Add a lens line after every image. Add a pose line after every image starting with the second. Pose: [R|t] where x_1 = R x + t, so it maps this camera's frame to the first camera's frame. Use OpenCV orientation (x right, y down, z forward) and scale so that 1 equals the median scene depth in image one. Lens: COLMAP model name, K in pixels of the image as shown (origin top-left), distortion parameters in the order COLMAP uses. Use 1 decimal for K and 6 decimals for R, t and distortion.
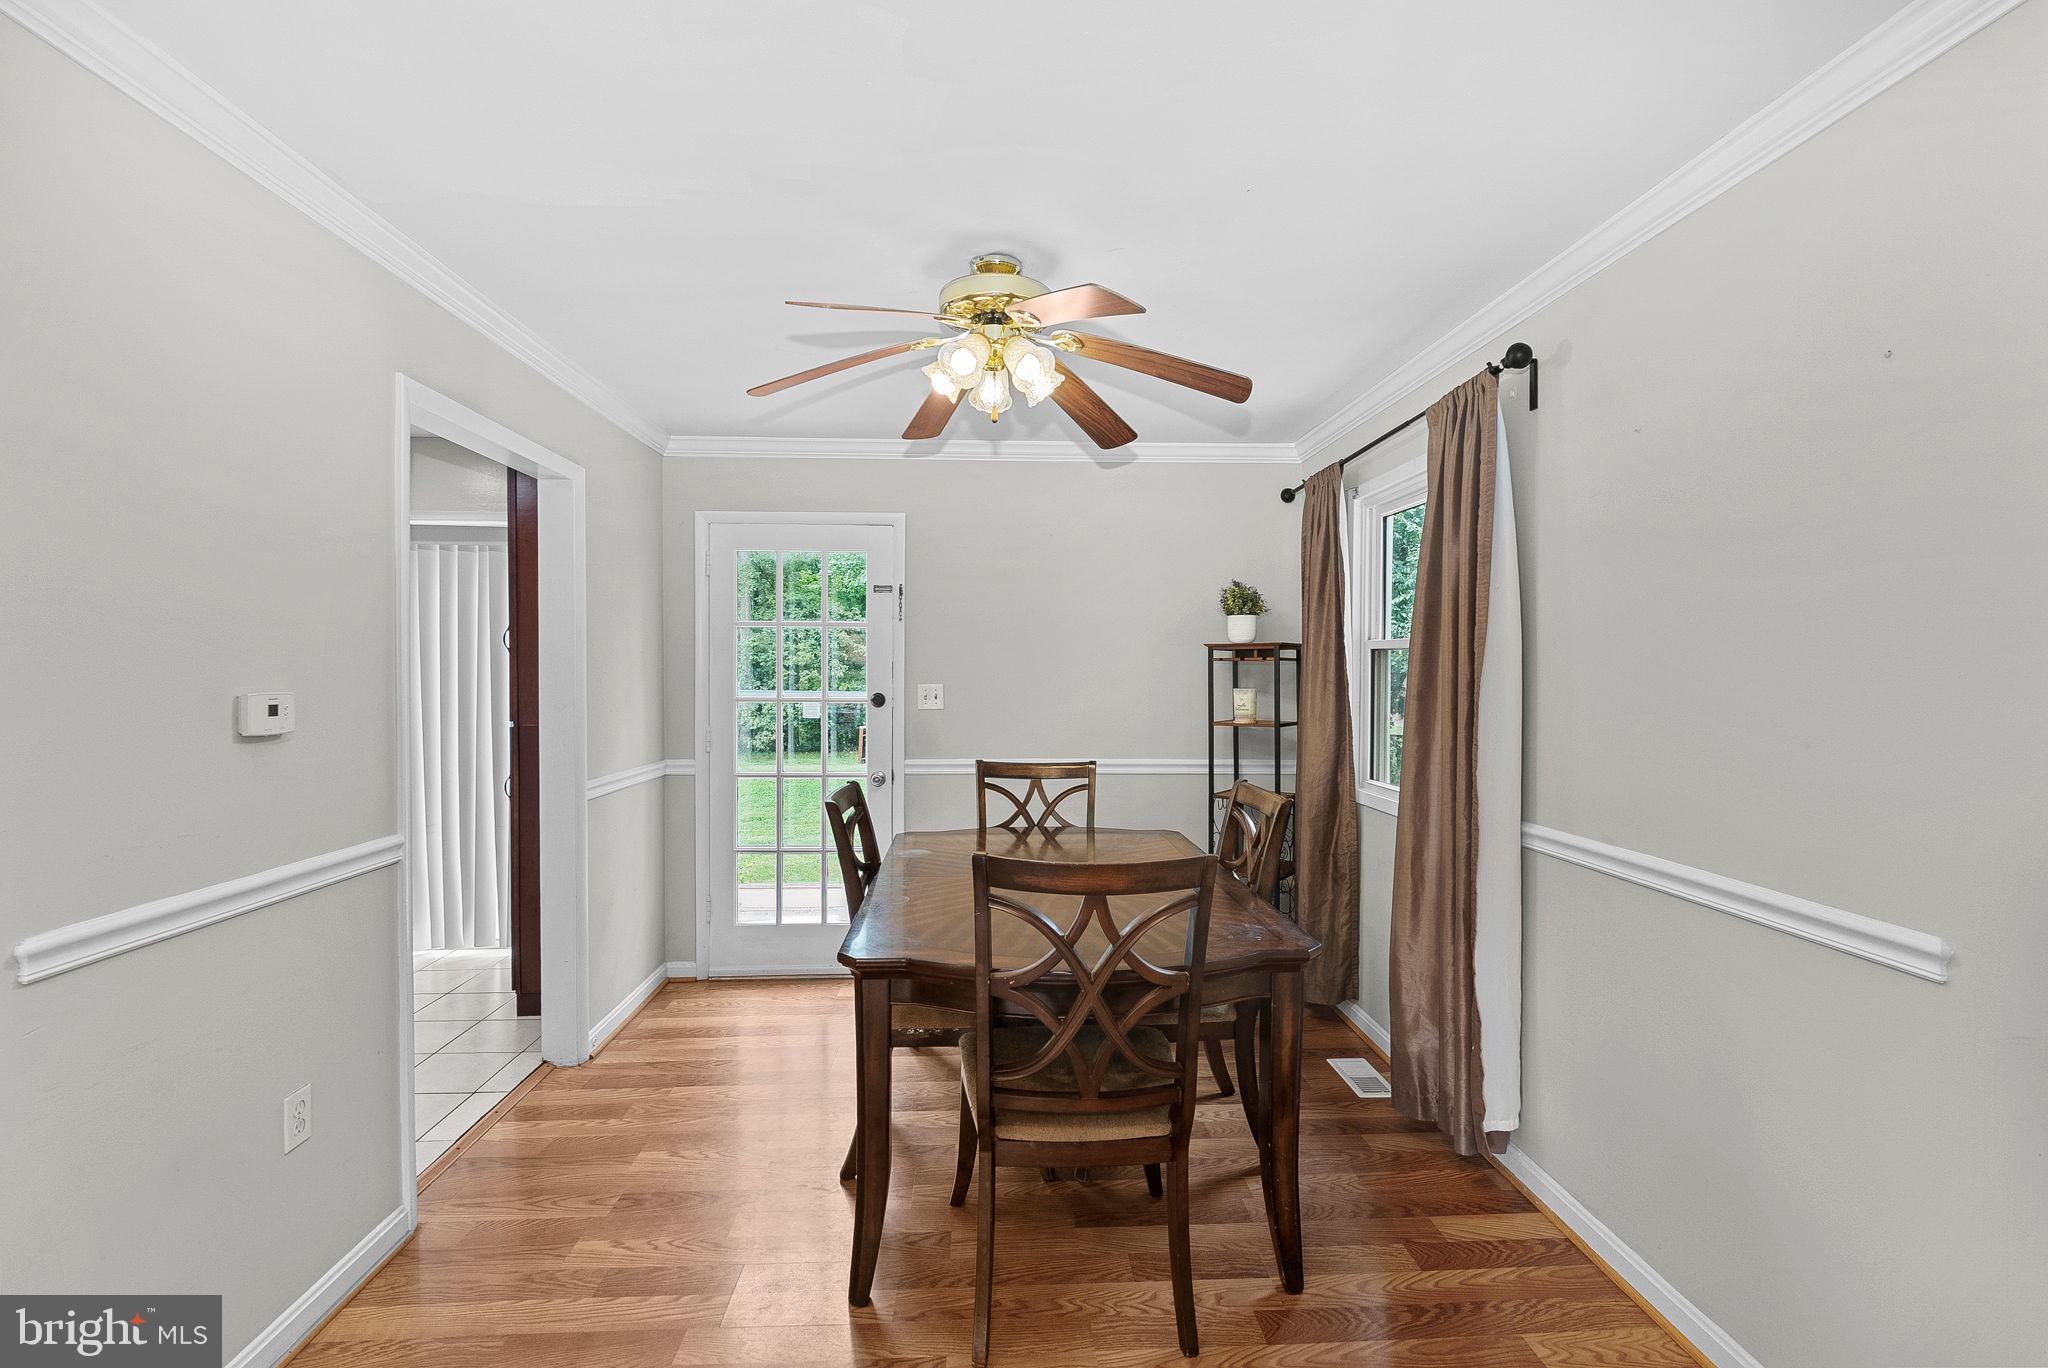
lens RADIAL K [[906.0, 0, 1053.7], [0, 906.0, 688.1], [0, 0, 1]] dist [-0.003068, 0.000187]
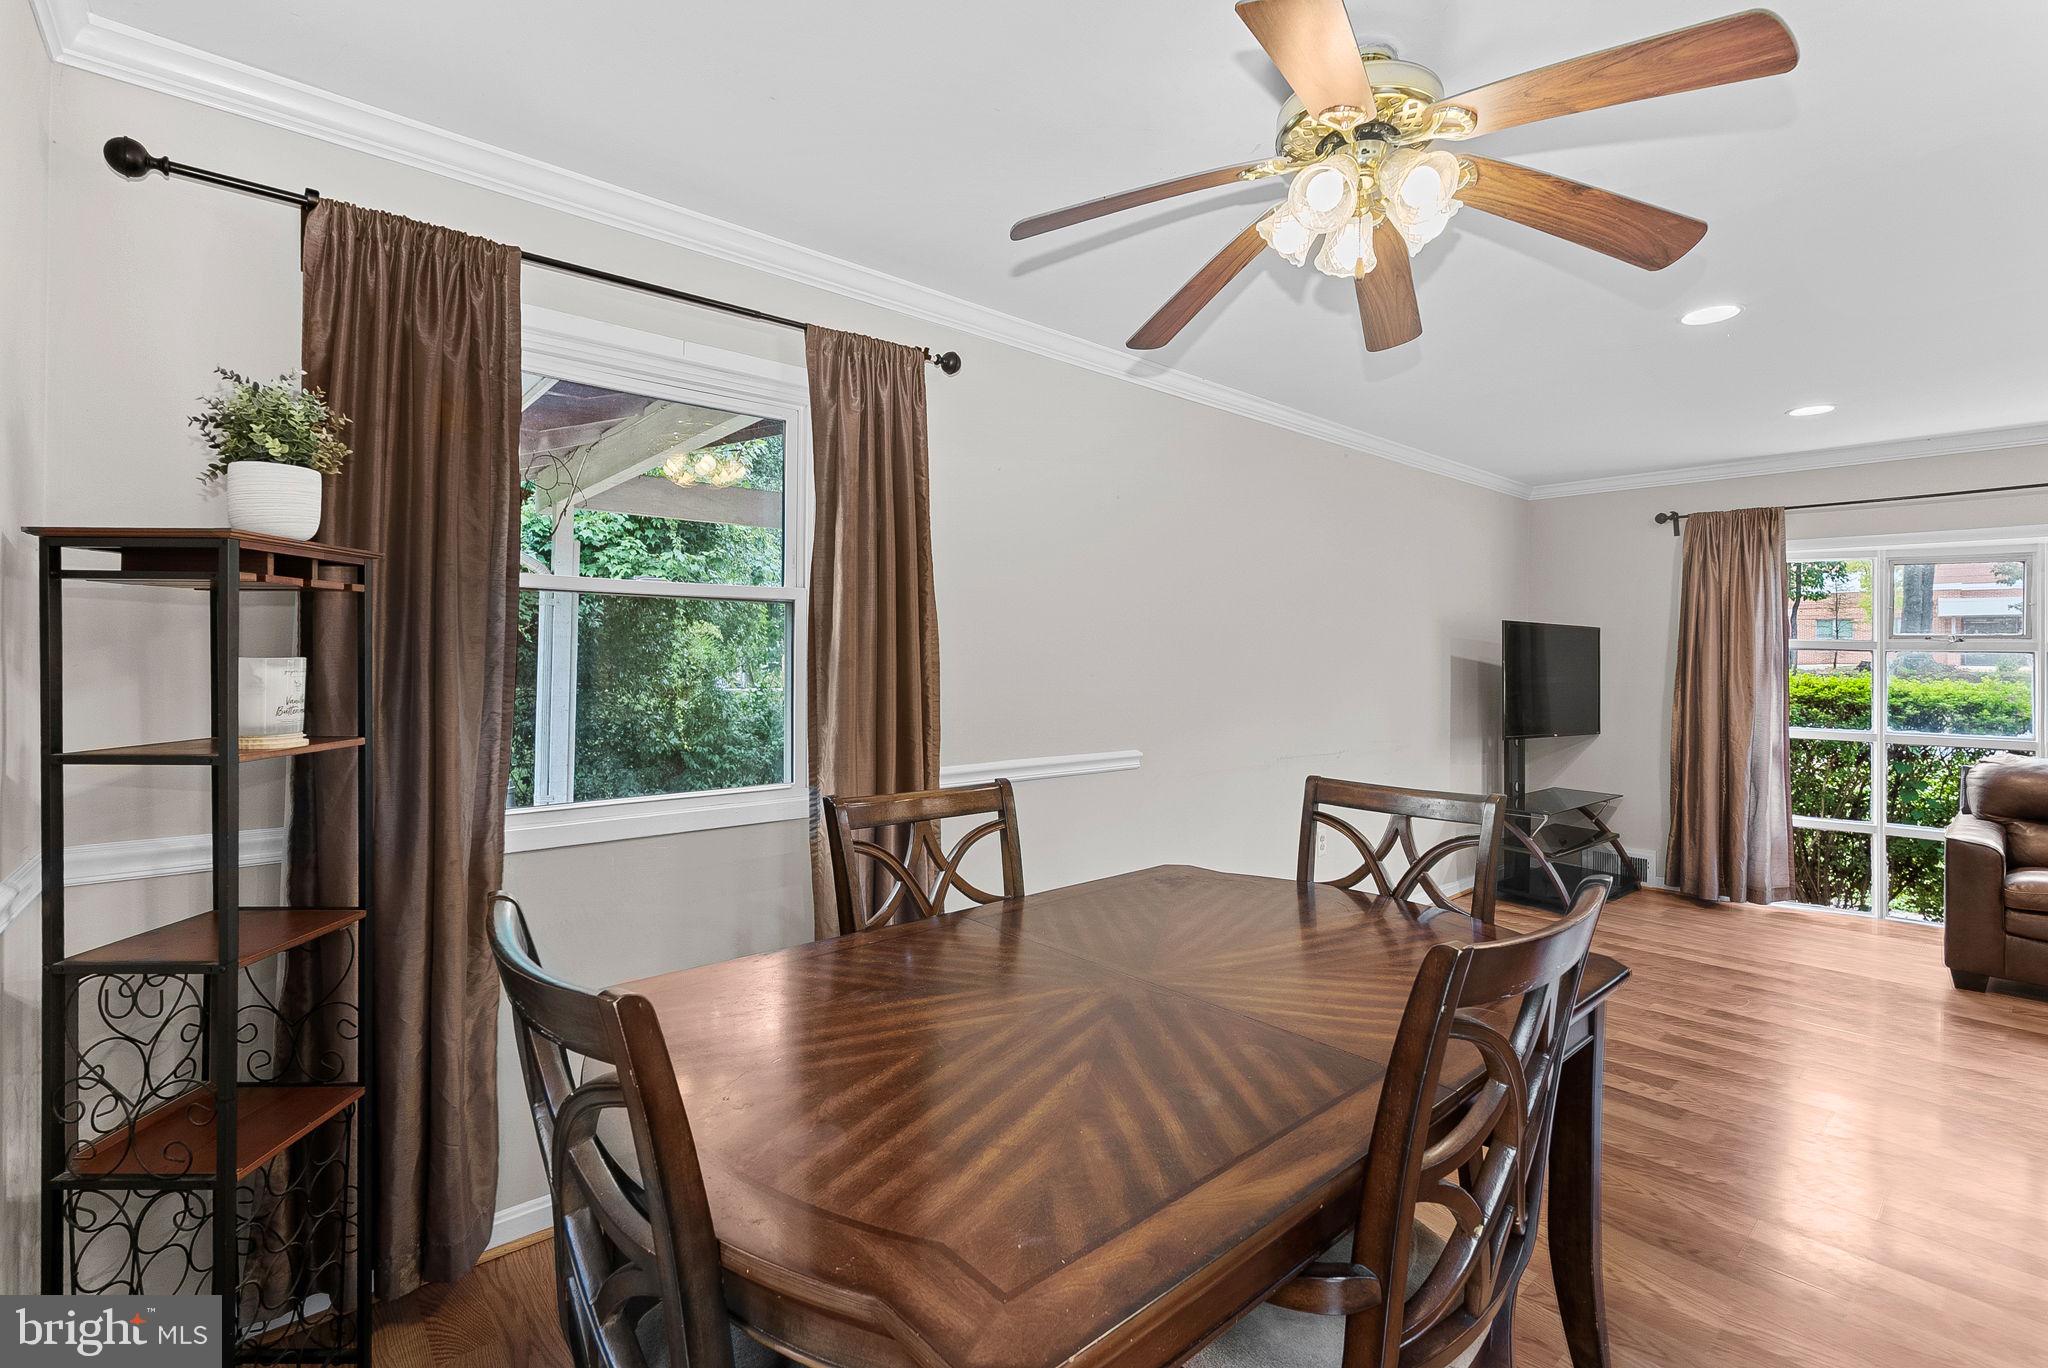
lens RADIAL K [[921.1, 0, 1021.0], [0, 921.1, 658.4], [0, 0, 1]] dist [-0.002643, -0.000052]
pose [[-0.588247, -0.010462, 0.808614, -0.331285], [0.002105, 0.999893, 0.014469, -0.001933], [-0.808679, 0.010213, -0.588162, 1.046030]]
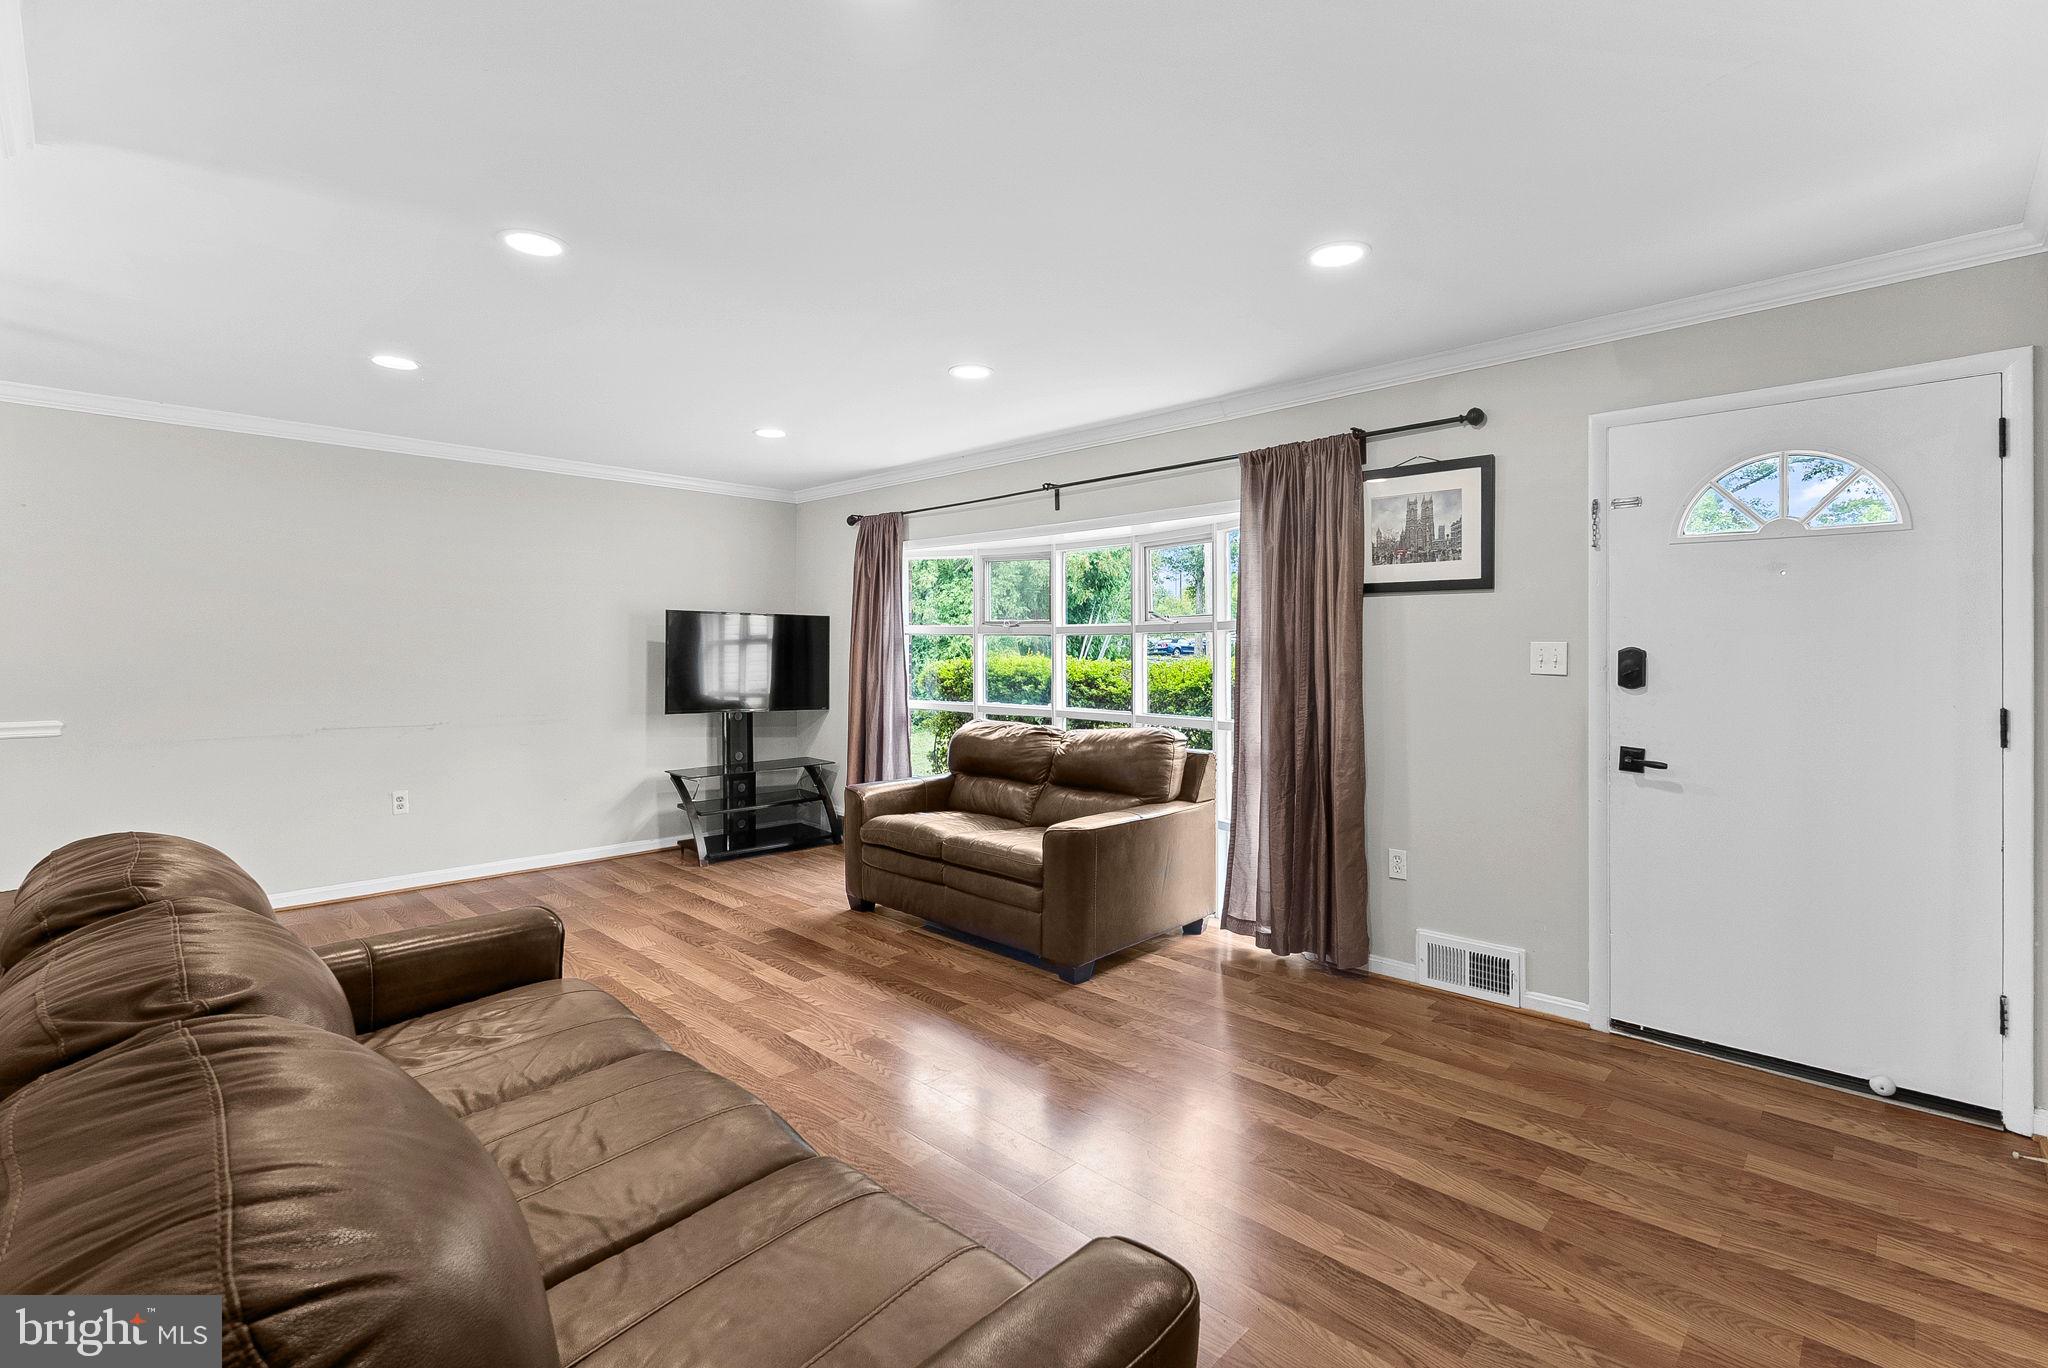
lens RADIAL K [[916.6, 0, 1048.8], [0, 916.6, 648.8], [0, 0, 1]] dist [-0.001198, -0.000375]
pose [[-0.667619, -0.008559, 0.744454, -1.232880], [0.002415, 0.999904, 0.013662, 0.011299], [-0.744499, 0.010919, -0.667534, 0.218533]]
